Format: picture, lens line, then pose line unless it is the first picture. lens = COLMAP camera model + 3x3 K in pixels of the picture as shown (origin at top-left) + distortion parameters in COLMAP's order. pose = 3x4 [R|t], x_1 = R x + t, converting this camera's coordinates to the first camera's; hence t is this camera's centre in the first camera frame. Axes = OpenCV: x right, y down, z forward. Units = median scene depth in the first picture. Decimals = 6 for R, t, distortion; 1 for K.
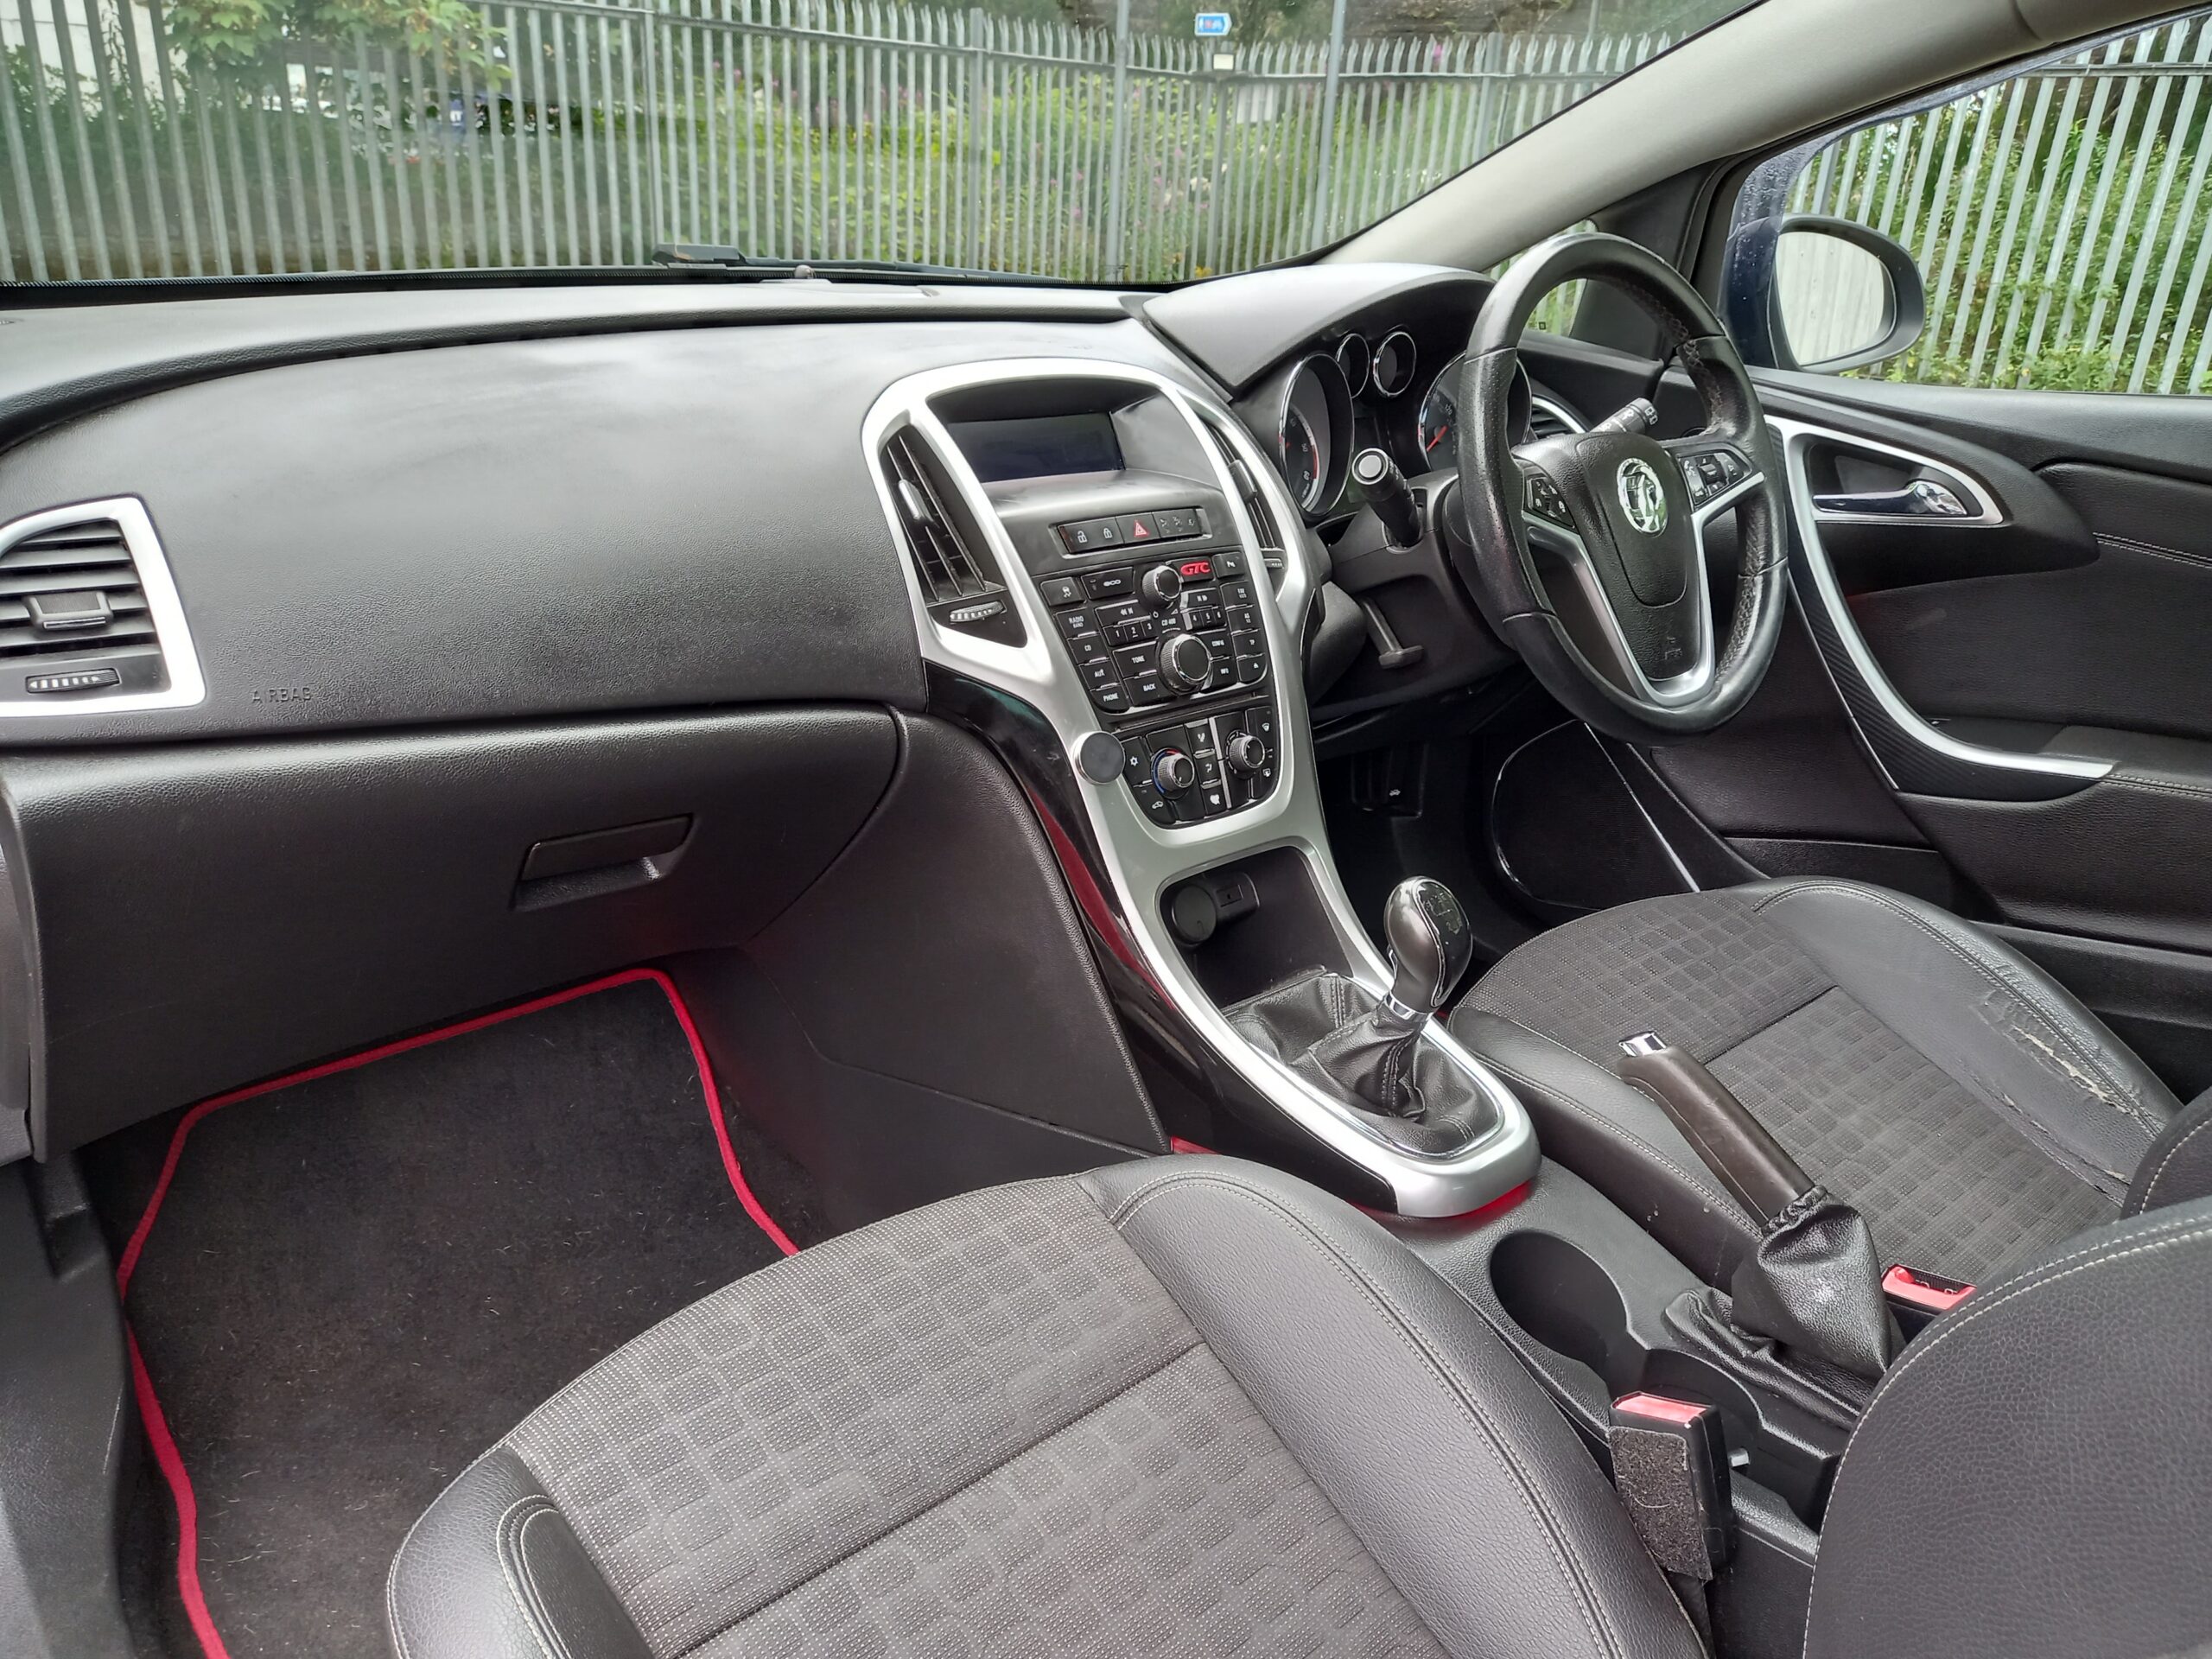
lens RADIAL K [[1645.6, 0, 1116.0], [0, 1645.6, 822.4], [0, 0, 1]] dist [0.076663, -0.085506]
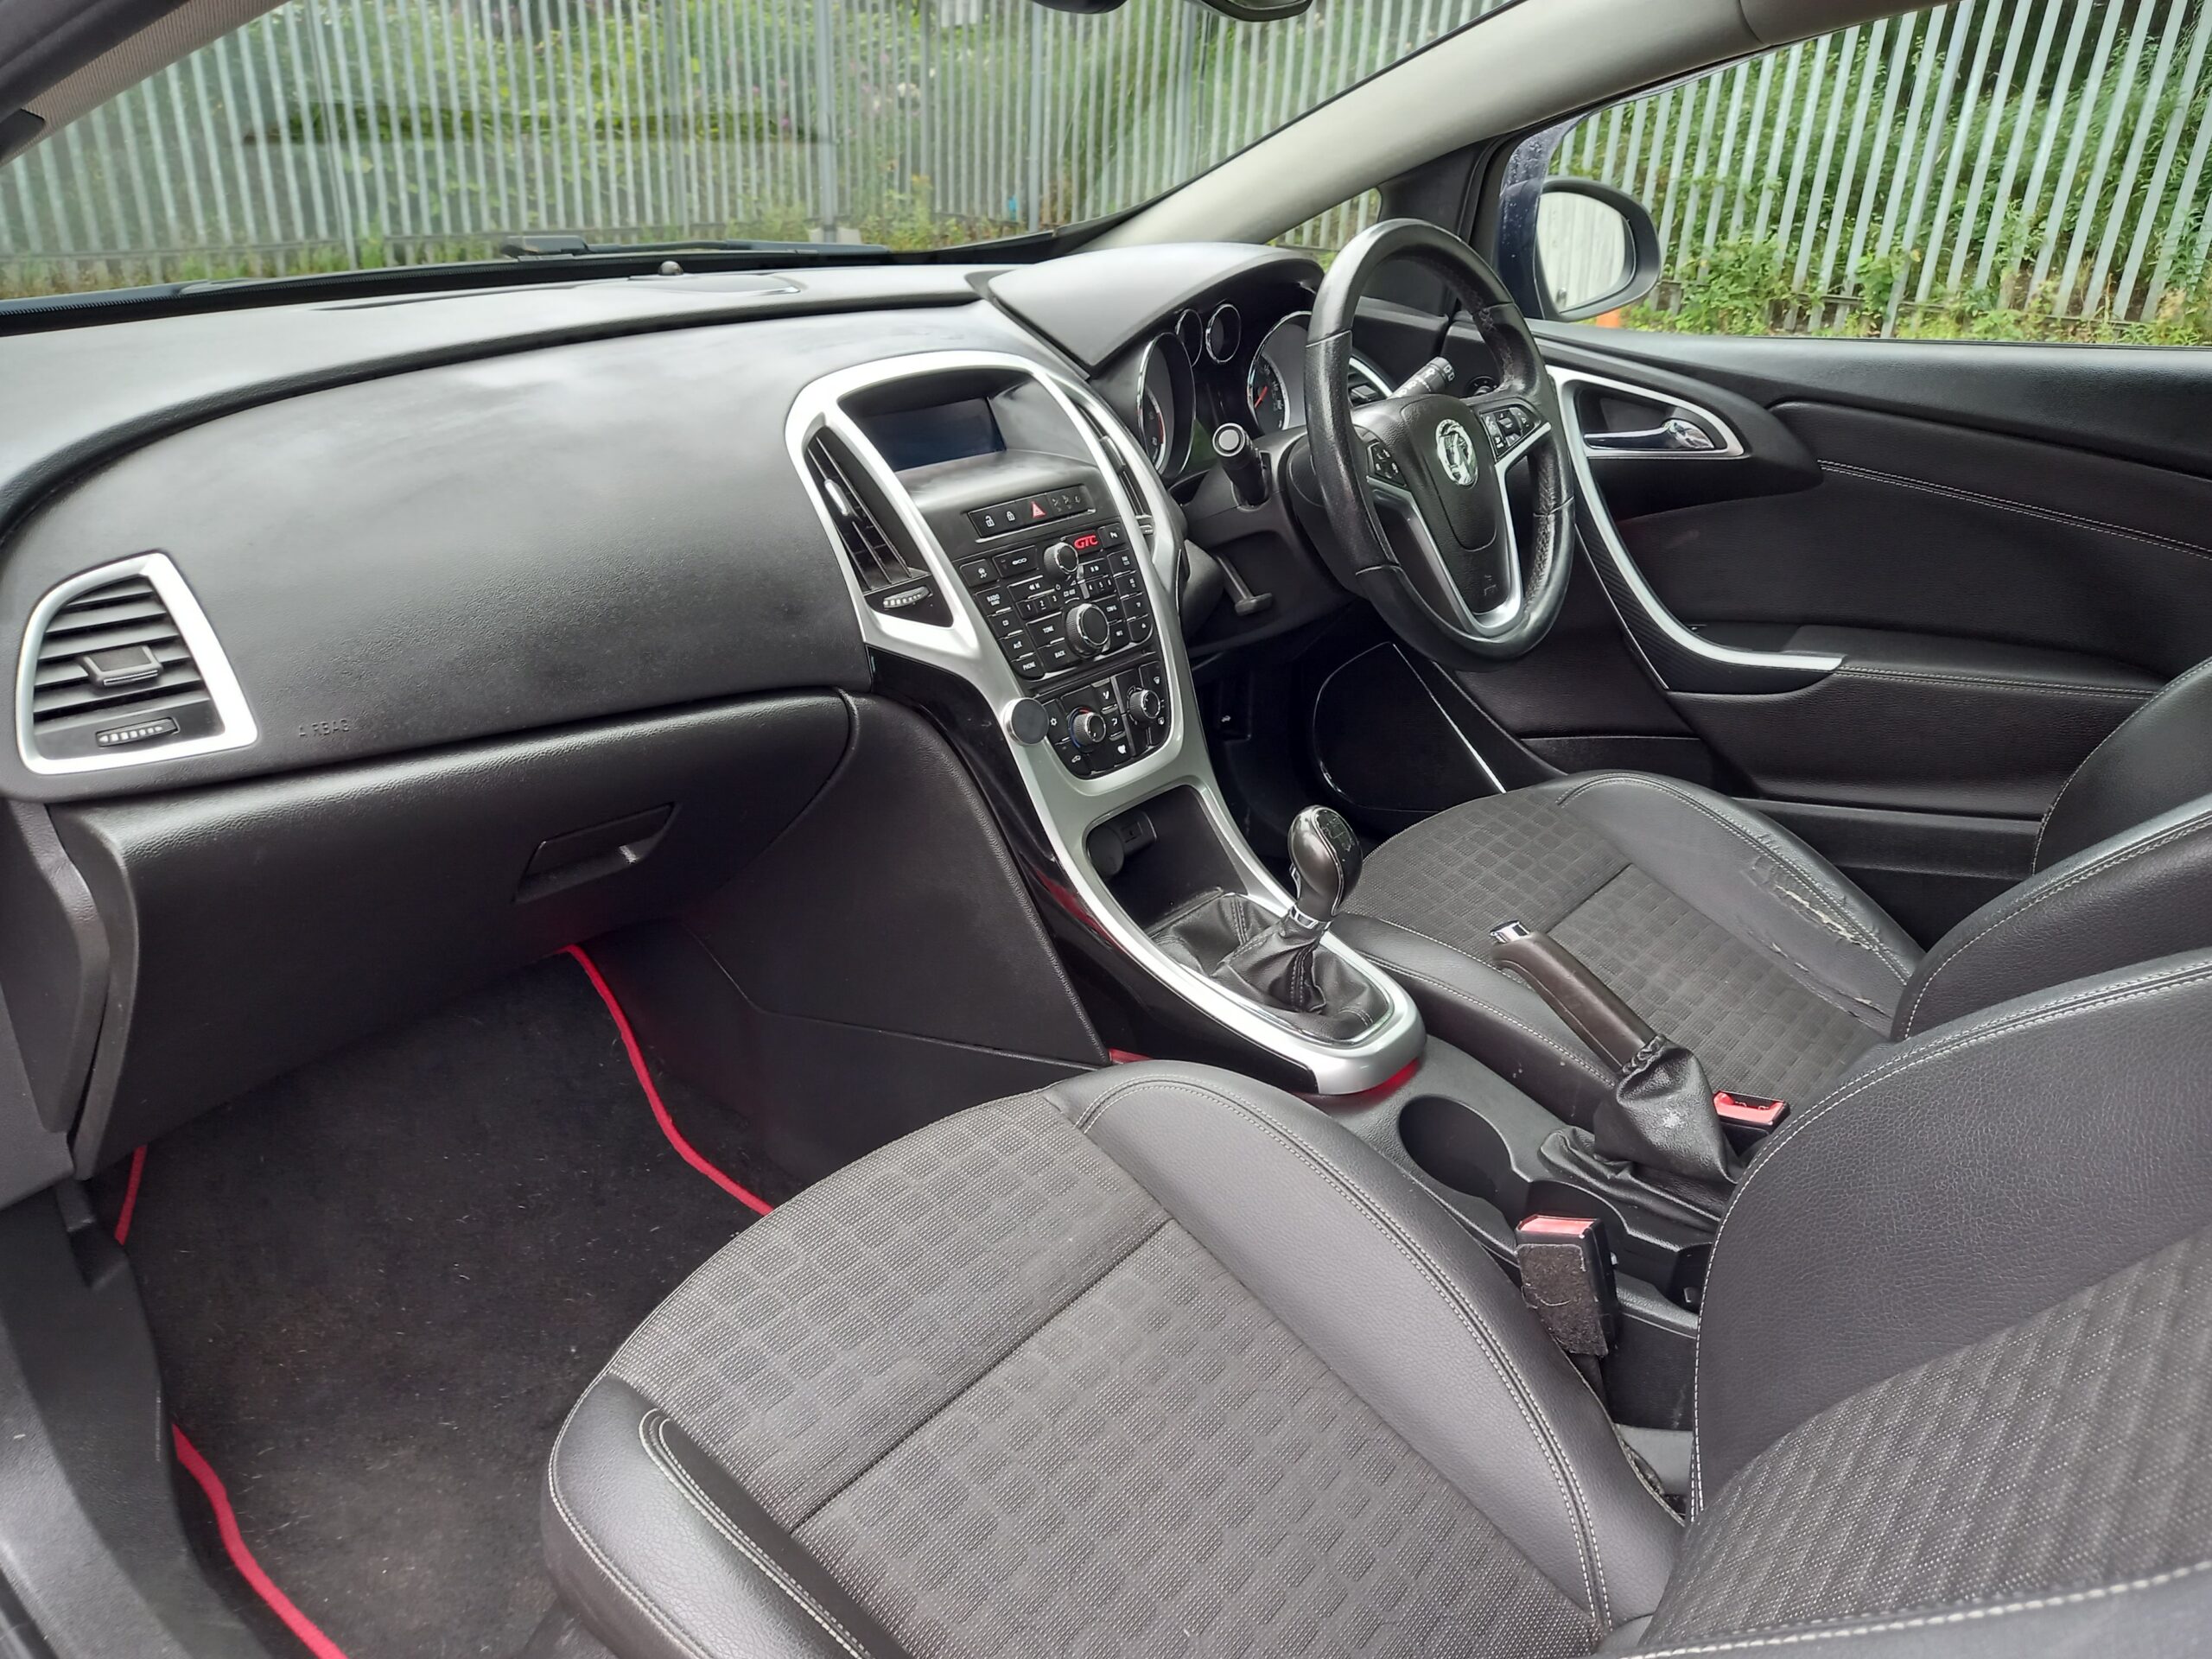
lens RADIAL K [[1645.6, 0, 1116.0], [0, 1645.6, 822.4], [0, 0, 1]] dist [0.076663, -0.085506]
pose [[0.985922, -0.080330, 0.146644, -0.107741], [0.072518, 0.995687, 0.057868, -0.028241], [-0.150660, -0.046419, 0.987495, -0.105799]]
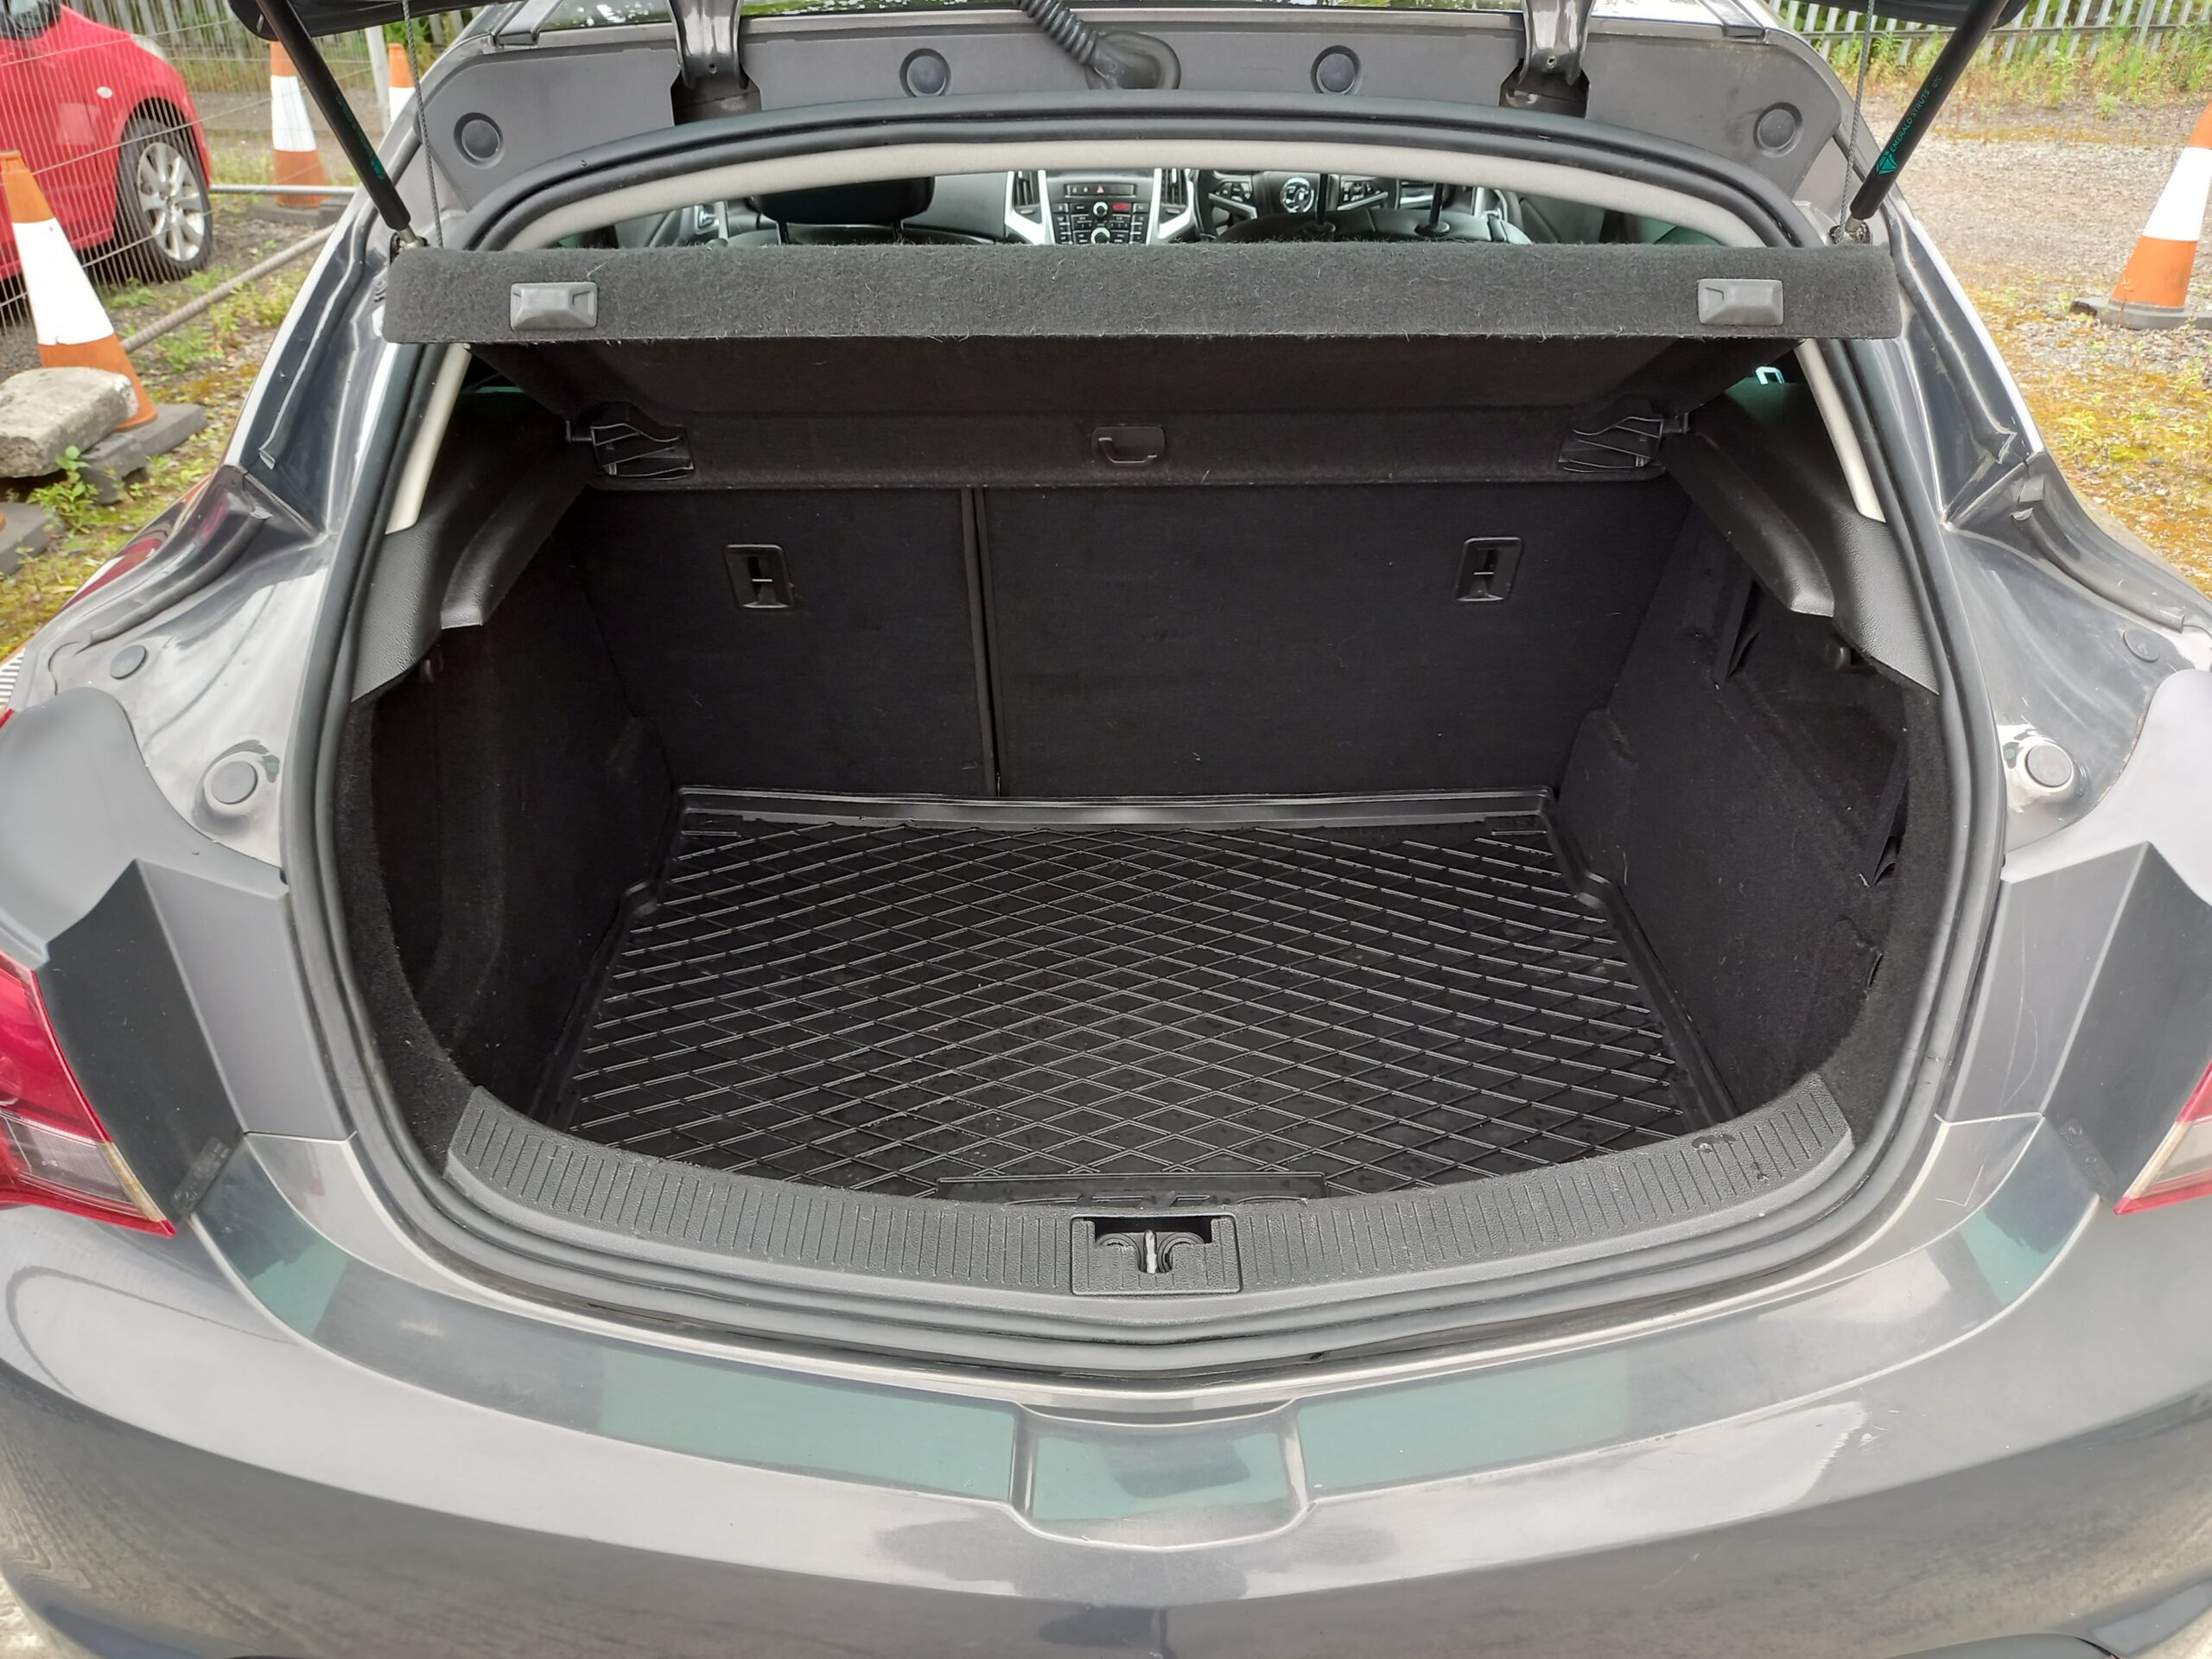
lens RADIAL K [[1627.1, 0, 1111.4], [0, 1627.1, 837.8], [0, 0, 1]] dist [0.051679, -0.050593]
pose [[0.752092, 0.305046, -0.584212, 1.936942], [-0.207077, 0.950919, 0.229939, 0.221896], [0.625681, -0.051958, 0.778347, -1.193940]]
